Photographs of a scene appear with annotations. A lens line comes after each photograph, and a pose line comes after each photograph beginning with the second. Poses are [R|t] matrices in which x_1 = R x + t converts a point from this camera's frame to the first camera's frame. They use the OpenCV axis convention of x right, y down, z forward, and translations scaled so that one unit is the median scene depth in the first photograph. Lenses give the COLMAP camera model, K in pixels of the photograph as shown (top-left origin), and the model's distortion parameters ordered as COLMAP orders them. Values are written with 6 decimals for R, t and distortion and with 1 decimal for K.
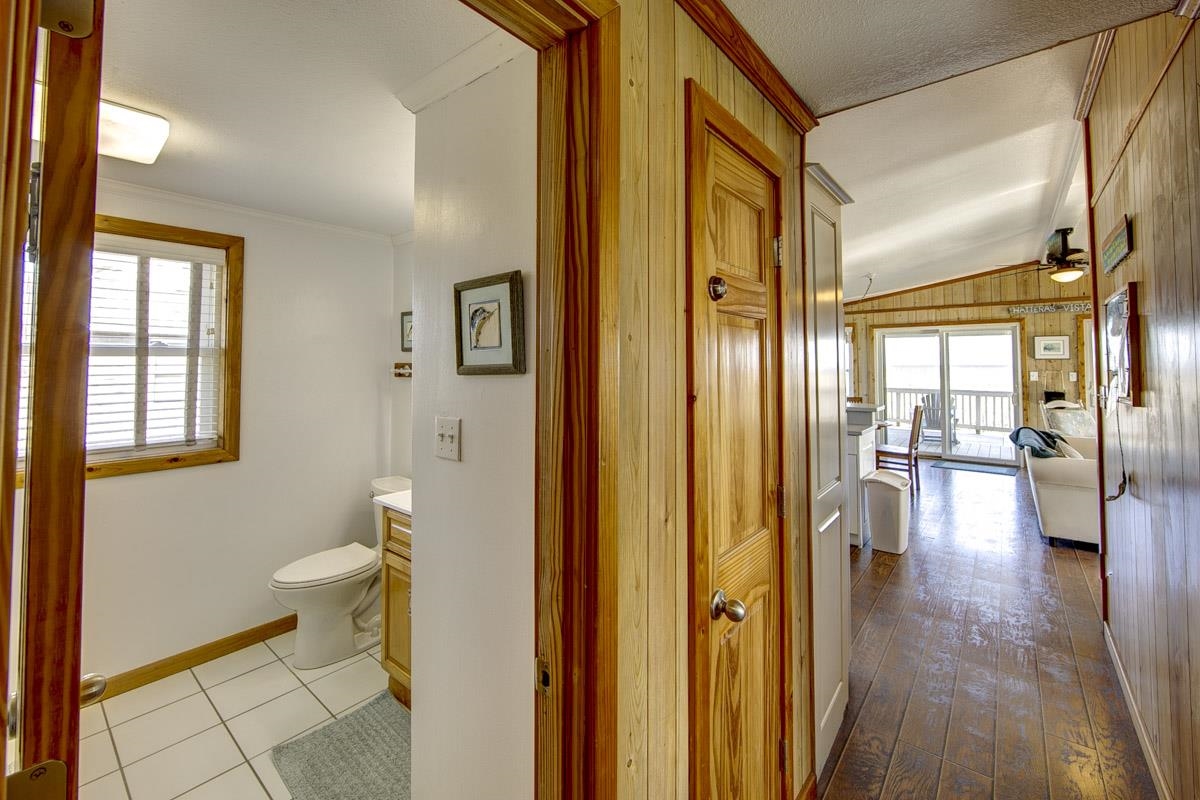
lens RADIAL K [[494.7, 0, 597.8], [0, 494.7, 348.0], [0, 0, 1]] dist [-0.000867, -0.000214]
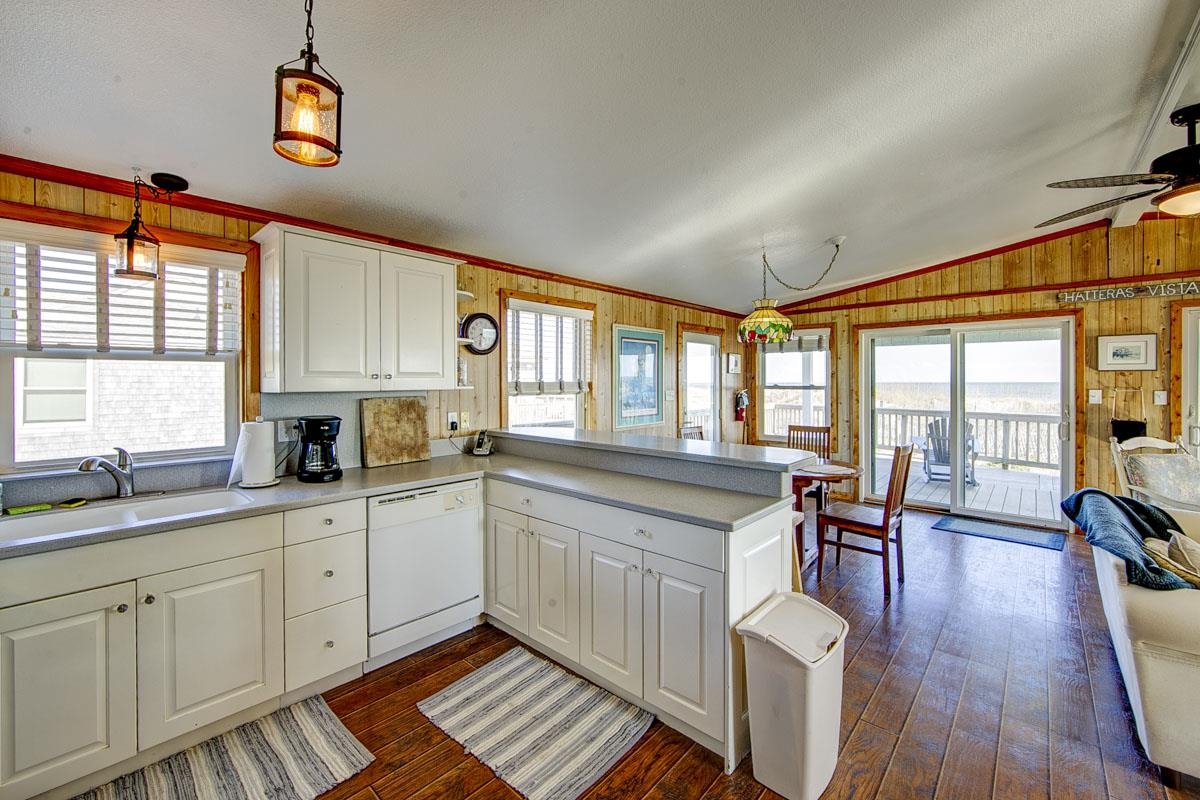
lens RADIAL K [[484.7, 0, 596.7], [0, 484.7, 381.6], [0, 0, 1]] dist [-0.002660, 0.000140]
pose [[0.998815, 0.001368, -0.048645, 0.246867], [0.000301, 0.999413, 0.034271, 0.014394], [0.048663, -0.034245, 0.998228, 0.321066]]
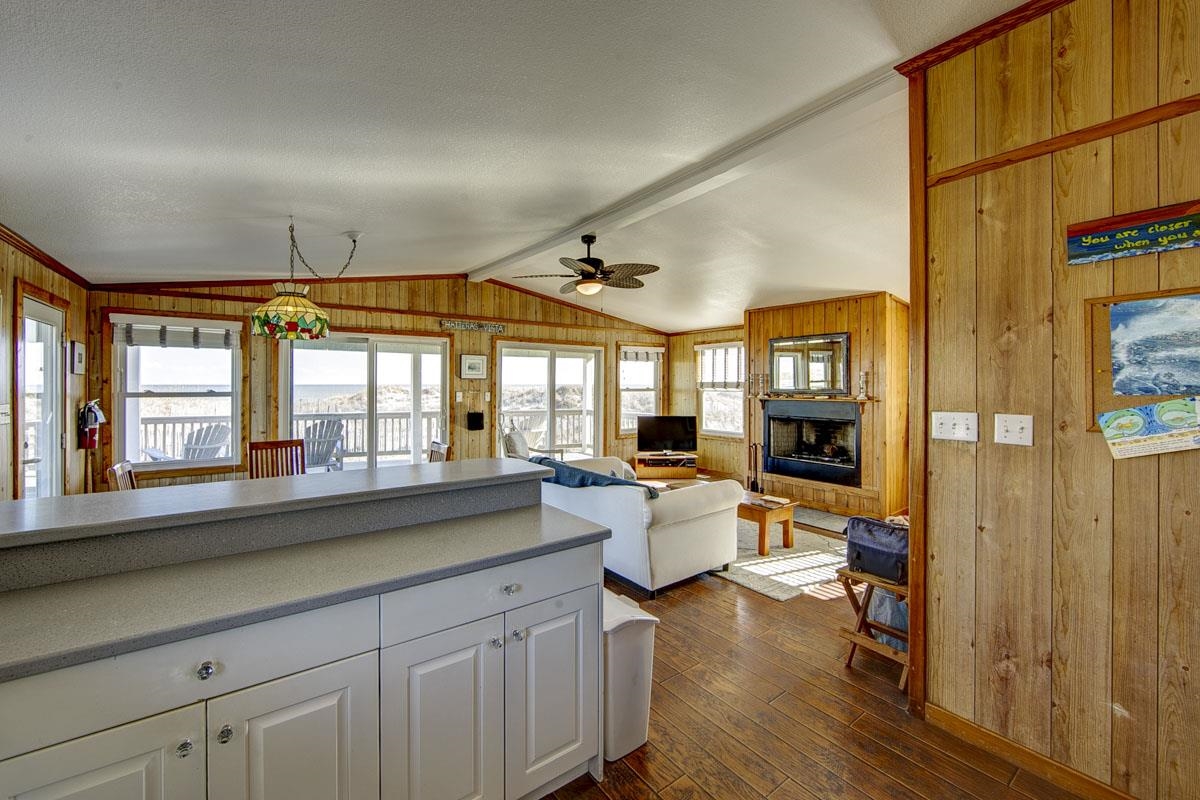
lens RADIAL K [[483.9, 0, 598.1], [0, 483.9, 386.1], [0, 0, 1]] dist [-0.013981, 0.000539]
pose [[0.237042, -0.001305, 0.971499, 0.055387], [-0.033277, 0.999401, 0.009462, 0.018955], [-0.970929, -0.034572, 0.236857, 0.521800]]
